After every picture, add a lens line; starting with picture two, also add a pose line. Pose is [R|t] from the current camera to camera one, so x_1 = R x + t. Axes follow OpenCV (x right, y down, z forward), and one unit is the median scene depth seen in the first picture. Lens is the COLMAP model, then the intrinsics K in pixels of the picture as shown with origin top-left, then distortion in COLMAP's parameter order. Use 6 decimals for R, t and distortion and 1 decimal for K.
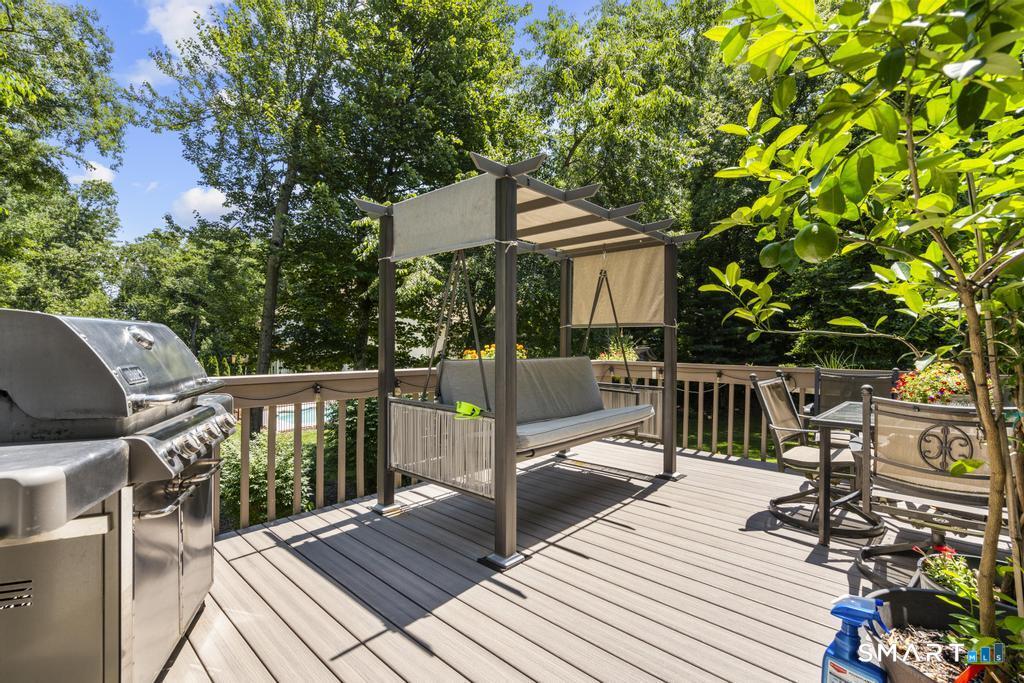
lens RADIAL K [[463.5, 0, 512.1], [0, 463.5, 344.6], [0, 0, 1]] dist [-0.006457, 0.004392]
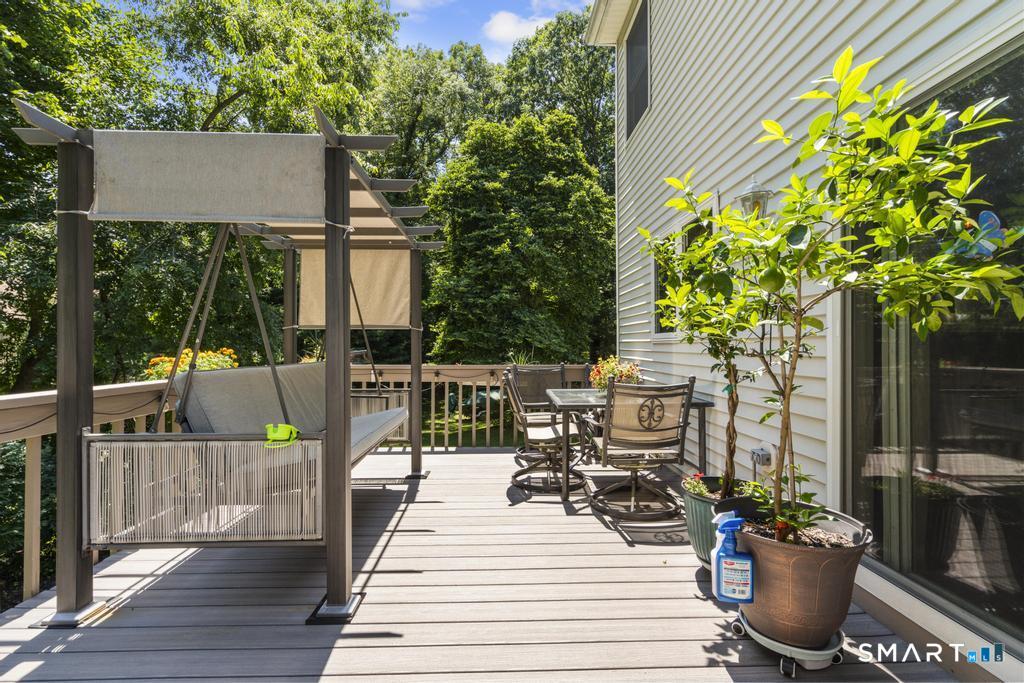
lens RADIAL K [[463.5, 0, 512.1], [0, 463.5, 344.6], [0, 0, 1]] dist [-0.006457, 0.004392]
pose [[0.710965, -0.003503, 0.703219, -0.294123], [0.006606, 0.999977, -0.001698, -0.002926], [-0.703197, 0.005853, 0.710971, 0.148680]]
